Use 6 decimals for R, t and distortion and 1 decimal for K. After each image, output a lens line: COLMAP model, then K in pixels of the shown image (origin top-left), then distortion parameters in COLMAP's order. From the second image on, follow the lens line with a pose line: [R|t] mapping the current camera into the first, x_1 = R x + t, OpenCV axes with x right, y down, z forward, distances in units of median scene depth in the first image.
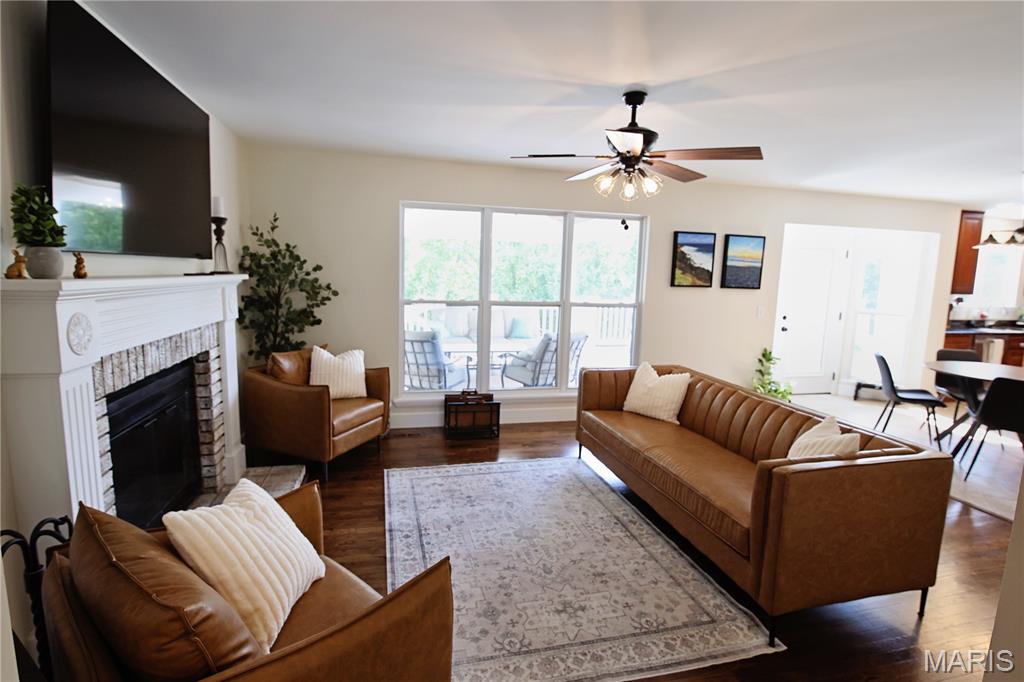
lens RADIAL K [[501.1, 0, 512.0], [0, 501.1, 341.0], [0, 0, 1]] dist [-0.001879, -0.007314]
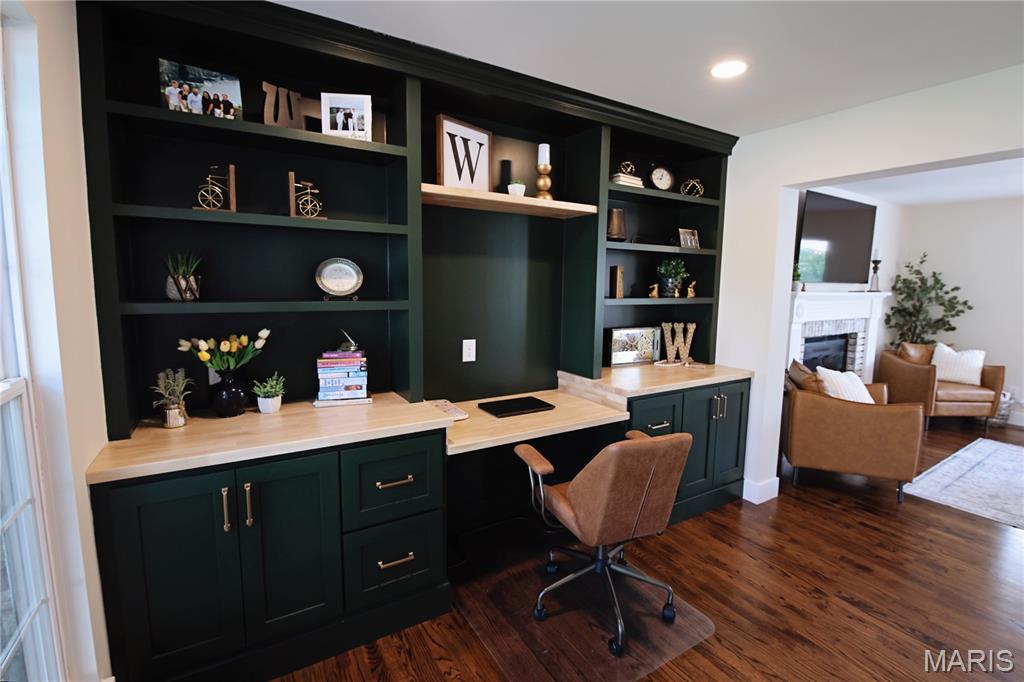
lens RADIAL K [[462.5, 0, 510.7], [0, 462.5, 333.6], [0, 0, 1]] dist [-0.000743, -0.011621]
pose [[0.306123, 0.080125, -0.948614, 0.458619], [-0.134833, 0.990056, 0.040114, 0.094488], [0.942395, 0.115625, 0.313883, -0.552392]]
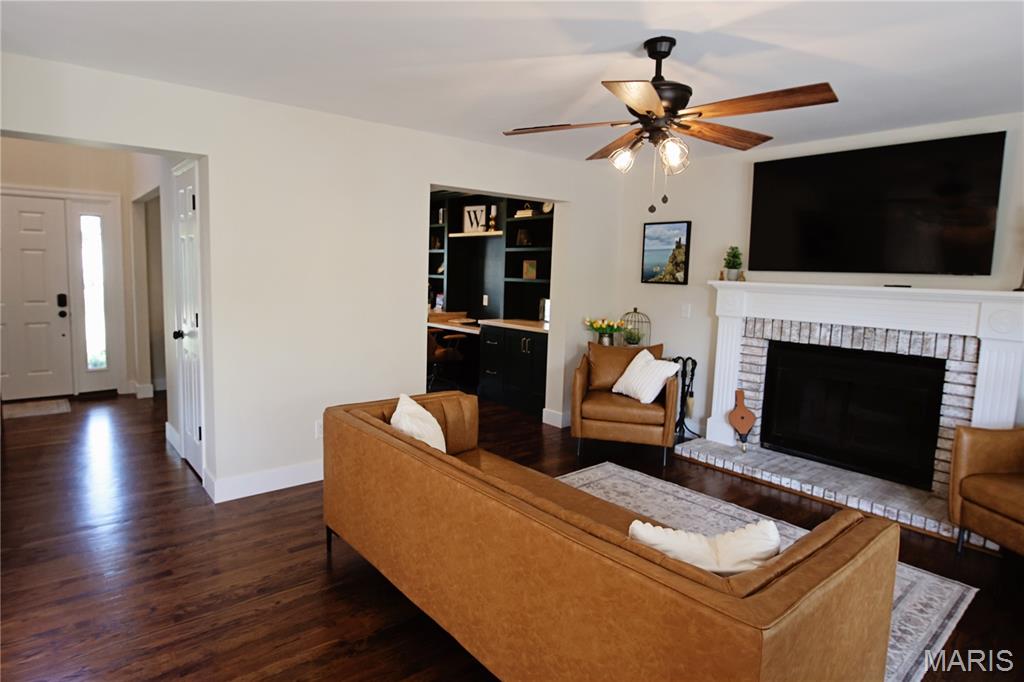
lens RADIAL K [[561.3, 0, 458.9], [0, 561.3, 326.9], [0, 0, 1]] dist [-0.013965, -0.000057]
pose [[-0.918019, -0.010649, -0.396393, 0.601466], [-0.104275, 0.970940, 0.215411, -0.143671], [0.382580, 0.239085, -0.892452, 1.209584]]
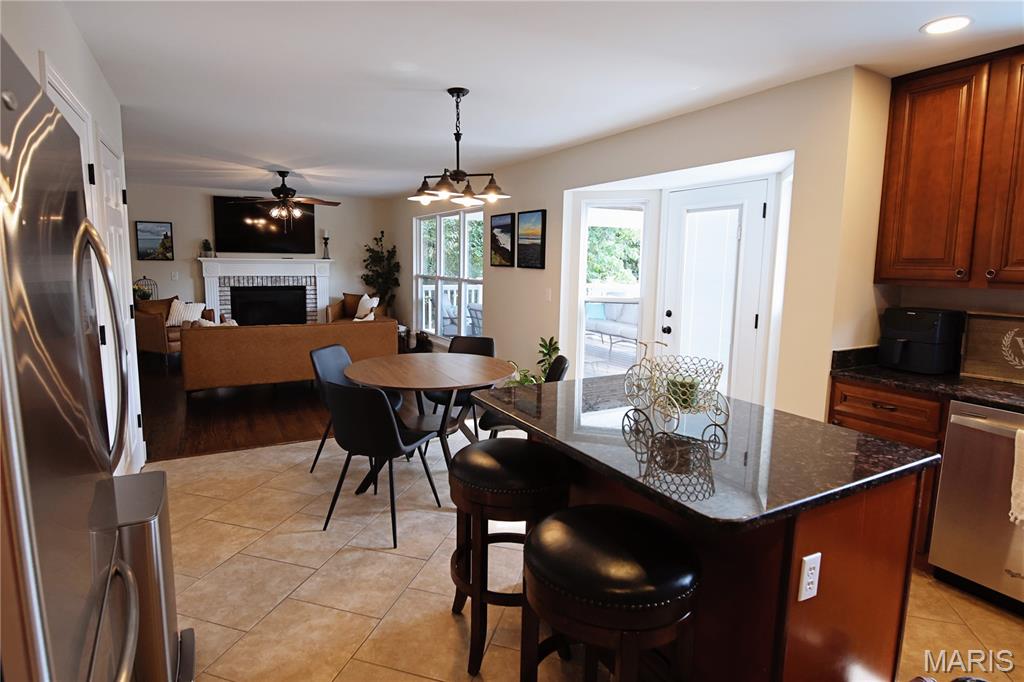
lens RADIAL K [[547.5, 0, 491.4], [0, 547.5, 320.9], [0, 0, 1]] dist [0.000990, -0.011028]
pose [[0.247102, 0.084789, -0.965273, 1.929643], [-0.139085, 0.988953, 0.051265, -0.065497], [0.958956, 0.121588, 0.256165, 0.910430]]
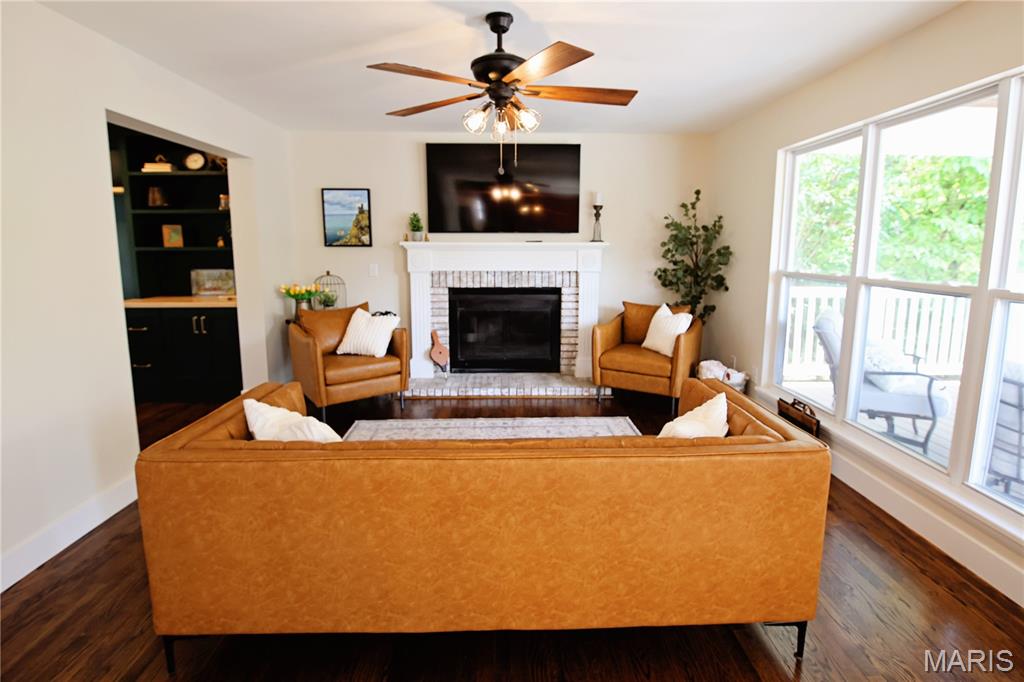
lens RADIAL K [[491.4, 0, 510.8], [0, 491.4, 312.7], [0, 0, 1]] dist [-0.002826, -0.000813]
pose [[-0.216438, 0.102792, -0.970870, 0.763872], [-0.139345, 0.981008, 0.134930, -0.071195], [0.966301, 0.164490, -0.198003, 0.866678]]
